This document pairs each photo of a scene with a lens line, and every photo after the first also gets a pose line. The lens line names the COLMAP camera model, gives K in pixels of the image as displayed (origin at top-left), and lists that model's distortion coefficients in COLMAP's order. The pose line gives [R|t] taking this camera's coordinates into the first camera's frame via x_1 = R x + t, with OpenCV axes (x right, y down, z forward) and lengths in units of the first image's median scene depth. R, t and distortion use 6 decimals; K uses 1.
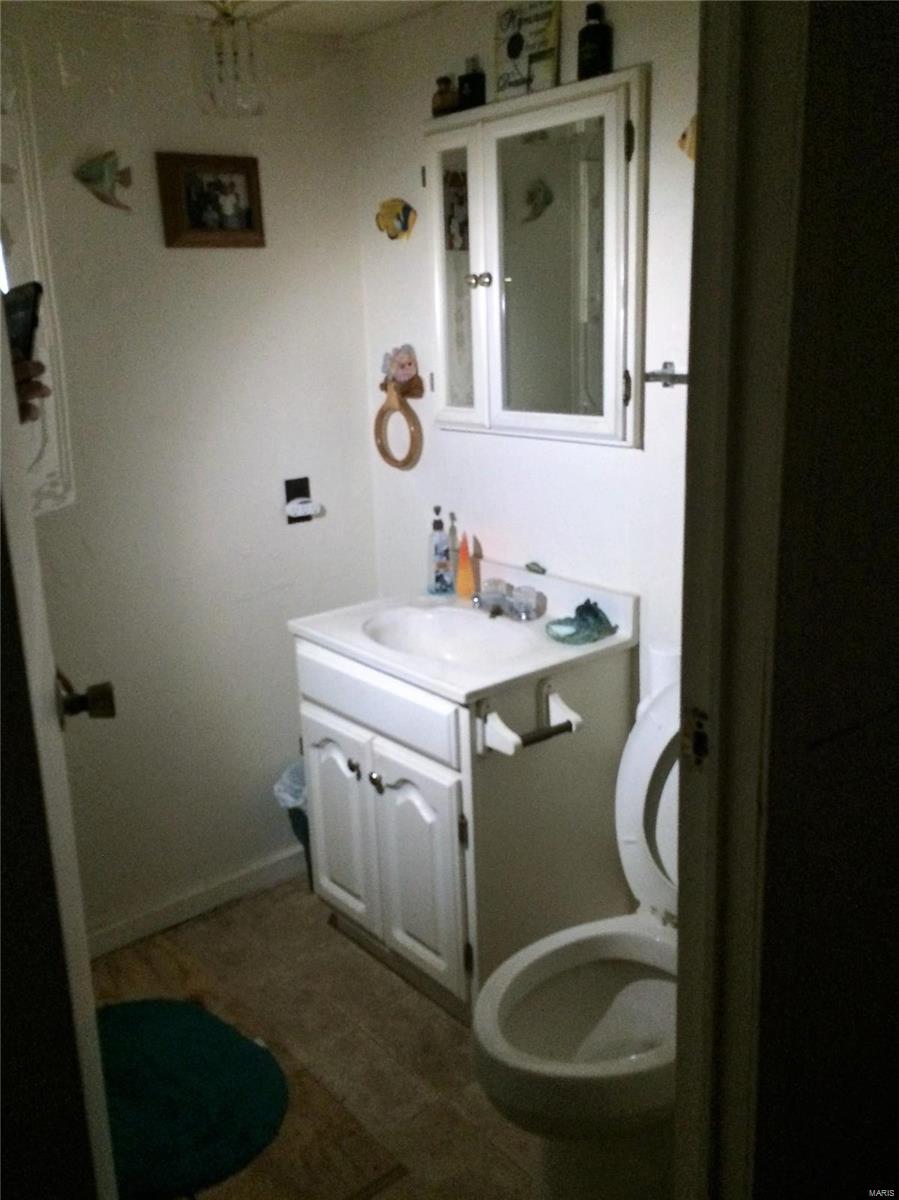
lens RADIAL K [[1057.7, 0, 452.3], [0, 1057.7, 604.2], [0, 0, 1]] dist [0.000433, -0.010351]
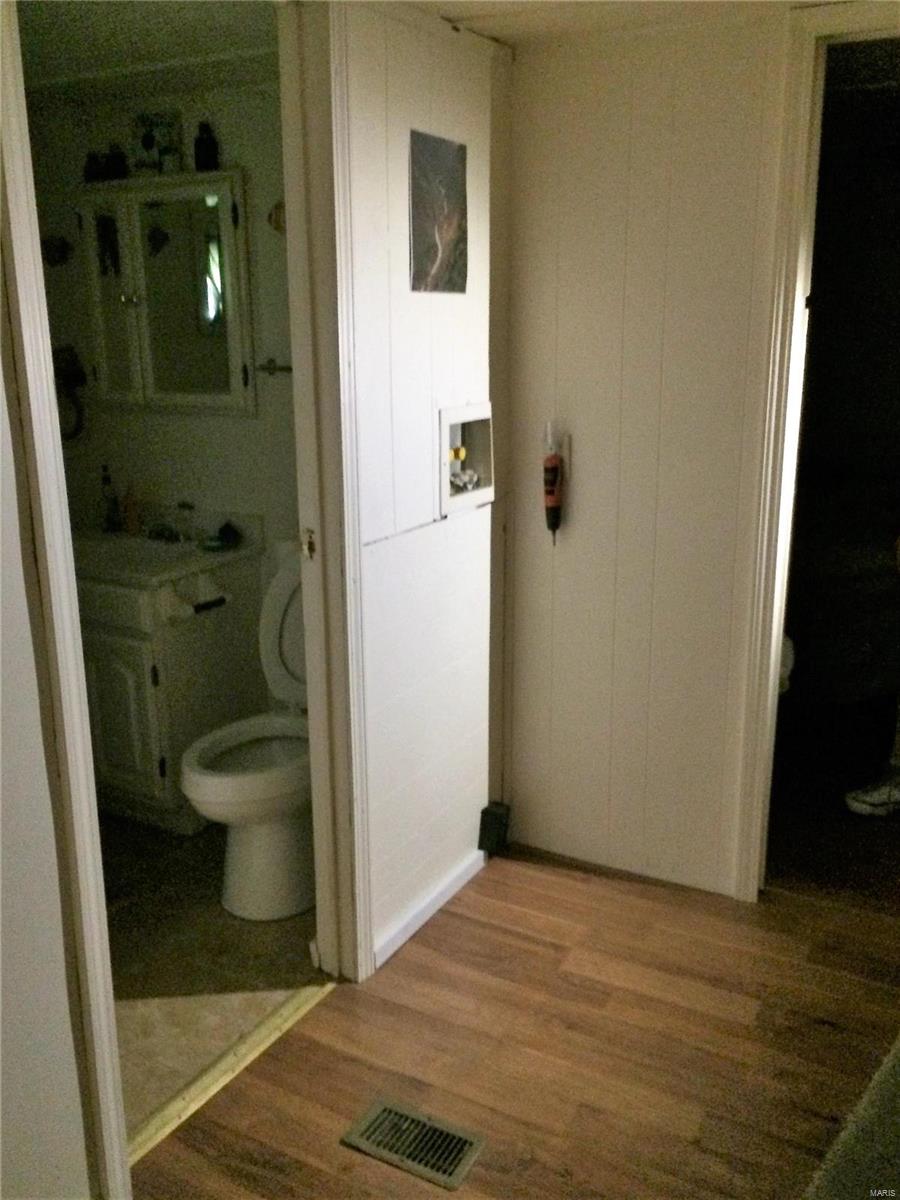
lens RADIAL K [[1057.7, 0, 452.5], [0, 1057.7, 596.9], [0, 0, 1]] dist [0.000433, -0.010351]
pose [[0.926419, -0.069823, 0.369962, -0.134146], [0.076973, 0.997023, -0.004579, 0.134204], [-0.368541, 0.032719, 0.929036, -0.480616]]
